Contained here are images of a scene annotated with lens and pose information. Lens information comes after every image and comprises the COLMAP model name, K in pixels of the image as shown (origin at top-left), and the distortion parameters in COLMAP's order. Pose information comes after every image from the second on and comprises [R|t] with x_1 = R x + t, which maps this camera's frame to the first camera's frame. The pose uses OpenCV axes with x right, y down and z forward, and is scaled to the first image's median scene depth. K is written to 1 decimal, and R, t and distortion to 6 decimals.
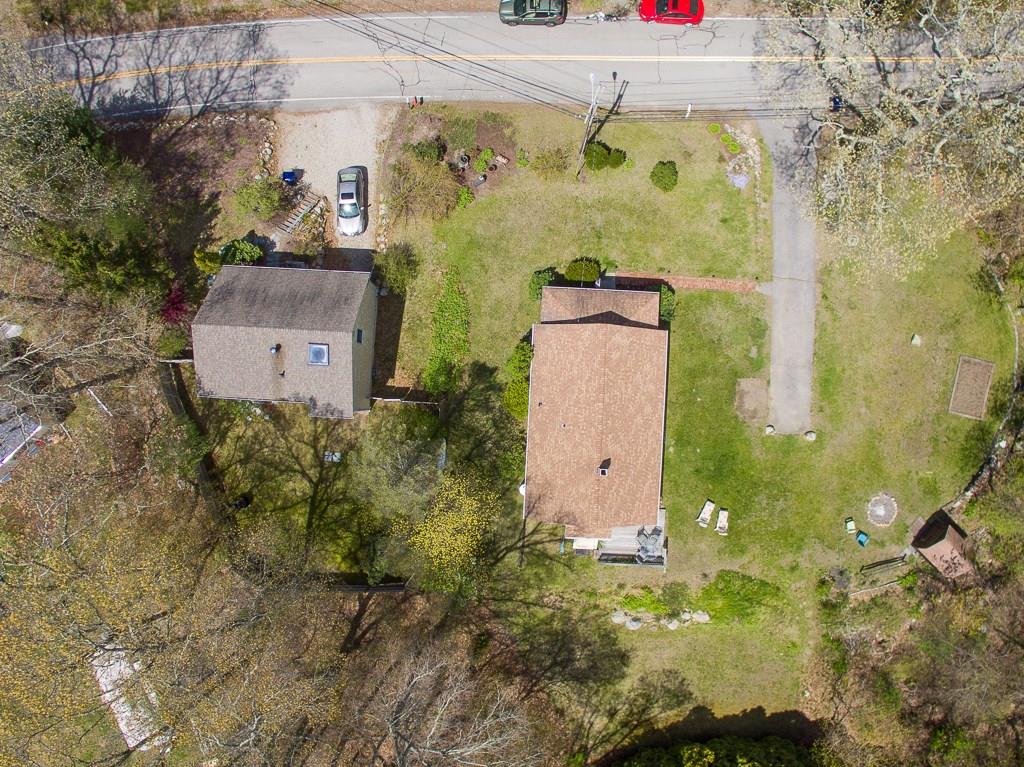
lens RADIAL K [[749.6, 0, 532.9], [0, 749.6, 380.6], [0, 0, 1]] dist [-0.122972, 0.091939]
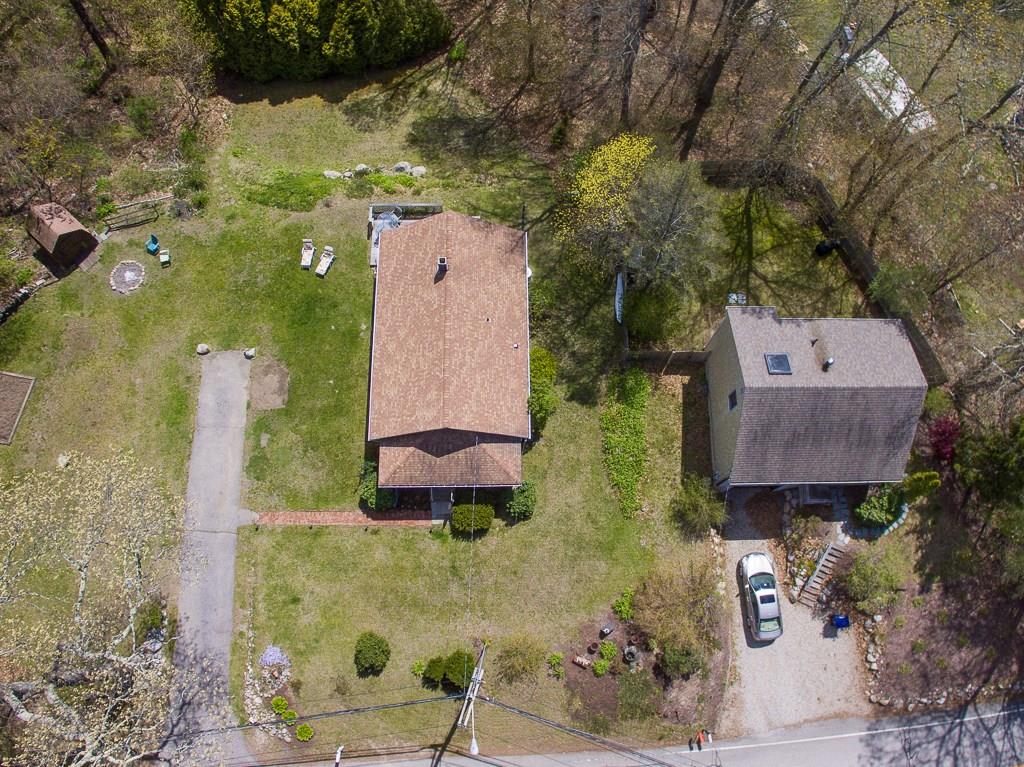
lens RADIAL K [[749.6, 0, 532.9], [0, 749.6, 380.6], [0, 0, 1]] dist [-0.122972, 0.091939]
pose [[-0.996683, 0.050971, -0.063449, 0.044021], [-0.068735, -0.944624, 0.320876, -0.264153], [-0.043580, 0.324173, 0.944993, 0.173737]]
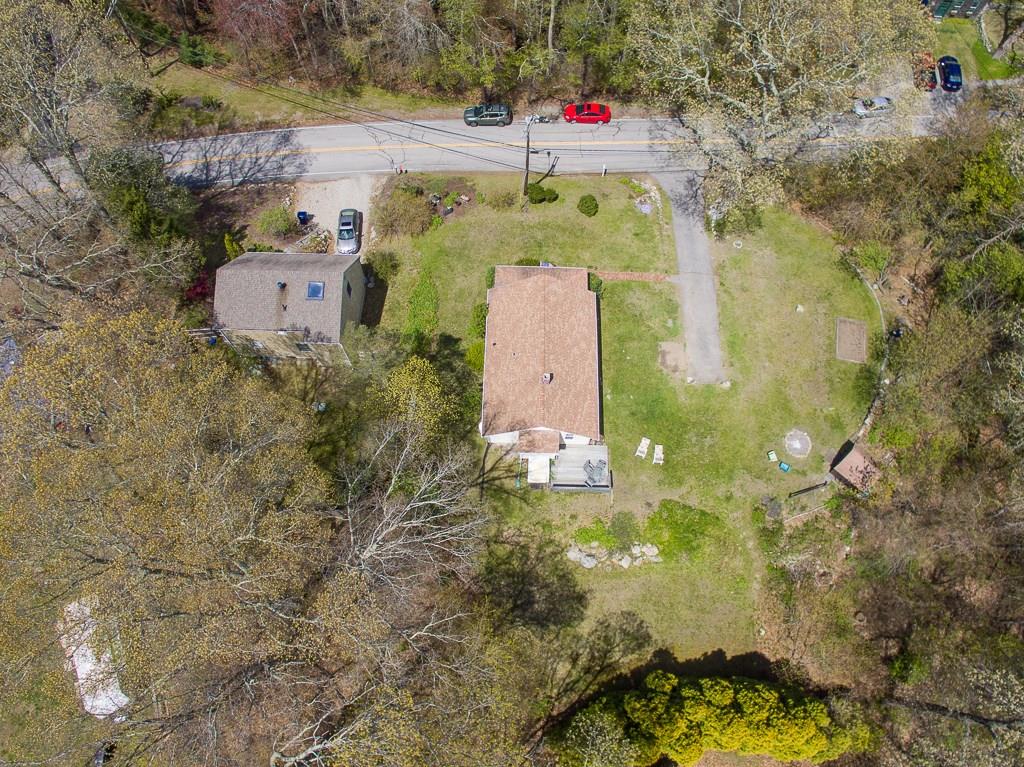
lens RADIAL K [[691.0, 0, 530.9], [0, 691.0, 381.3], [0, 0, 1]] dist [-0.122411, 0.088175]
pose [[0.999269, -0.025561, 0.028429, 0.032823], [0.034425, 0.925044, -0.378297, 0.472801], [-0.016628, 0.378999, 0.925248, -0.012228]]
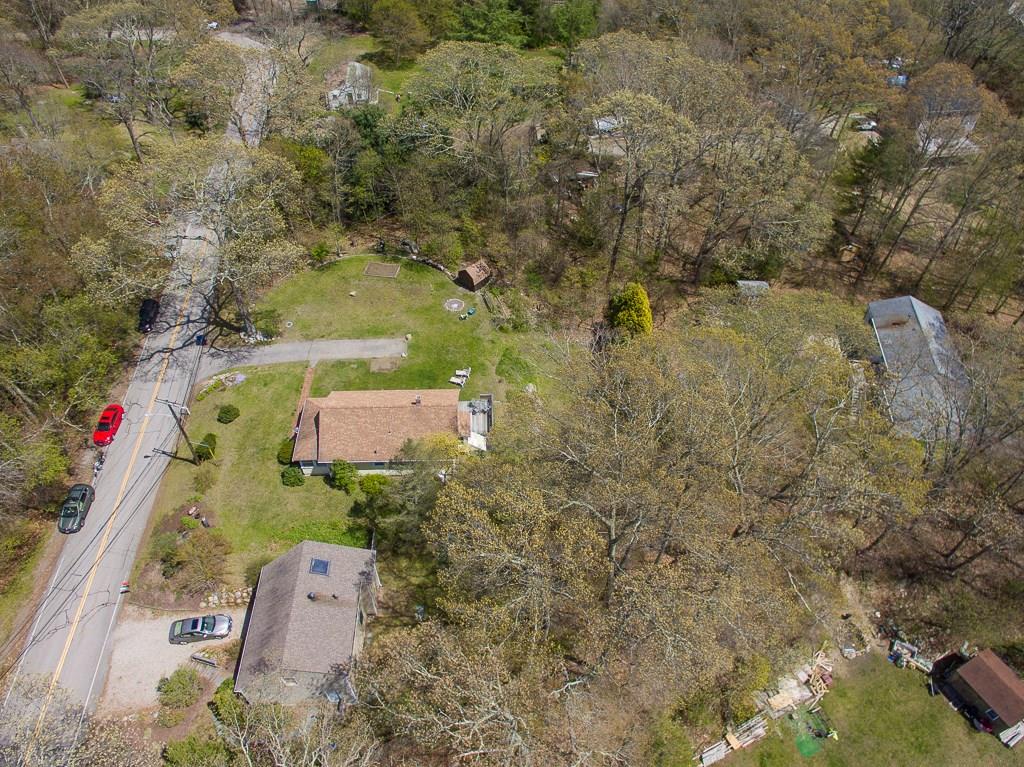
lens RADIAL K [[691.0, 0, 530.9], [0, 691.0, 381.3], [0, 0, 1]] dist [-0.122411, 0.088175]
pose [[-0.105597, -0.727692, 0.677726, -0.734394], [0.993221, -0.043884, 0.107636, 0.173217], [-0.048585, 0.684498, 0.727394, -0.037345]]
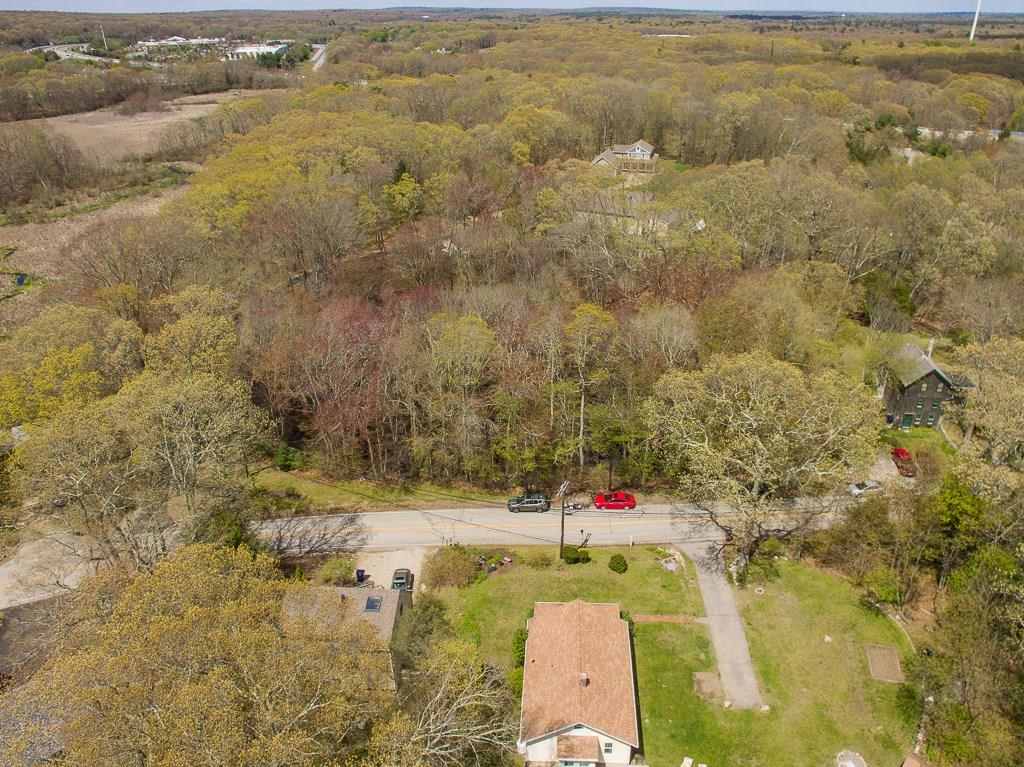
lens RADIAL K [[749.6, 0, 532.9], [0, 749.6, 380.6], [0, 0, 1]] dist [-0.122972, 0.091939]
pose [[0.999735, -0.022678, -0.003964, 0.023000], [0.007139, 0.469095, -0.883119, 0.848268], [0.021887, 0.882856, 0.469133, -0.014018]]
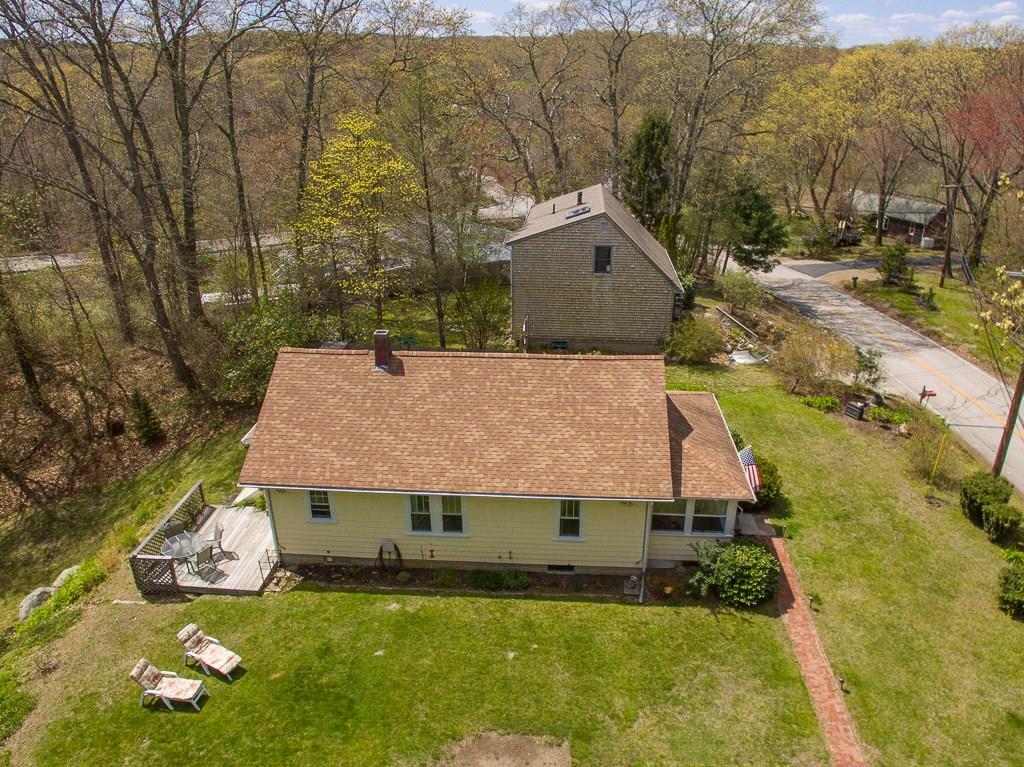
lens RADIAL K [[749.6, 0, 532.9], [0, 749.6, 380.6], [0, 0, 1]] dist [-0.122972, 0.091939]
pose [[-0.006689, 0.379402, -0.925208, 0.516058], [-0.999911, 0.008119, 0.010559, 0.009037], [0.011518, 0.925196, 0.379314, 0.721240]]
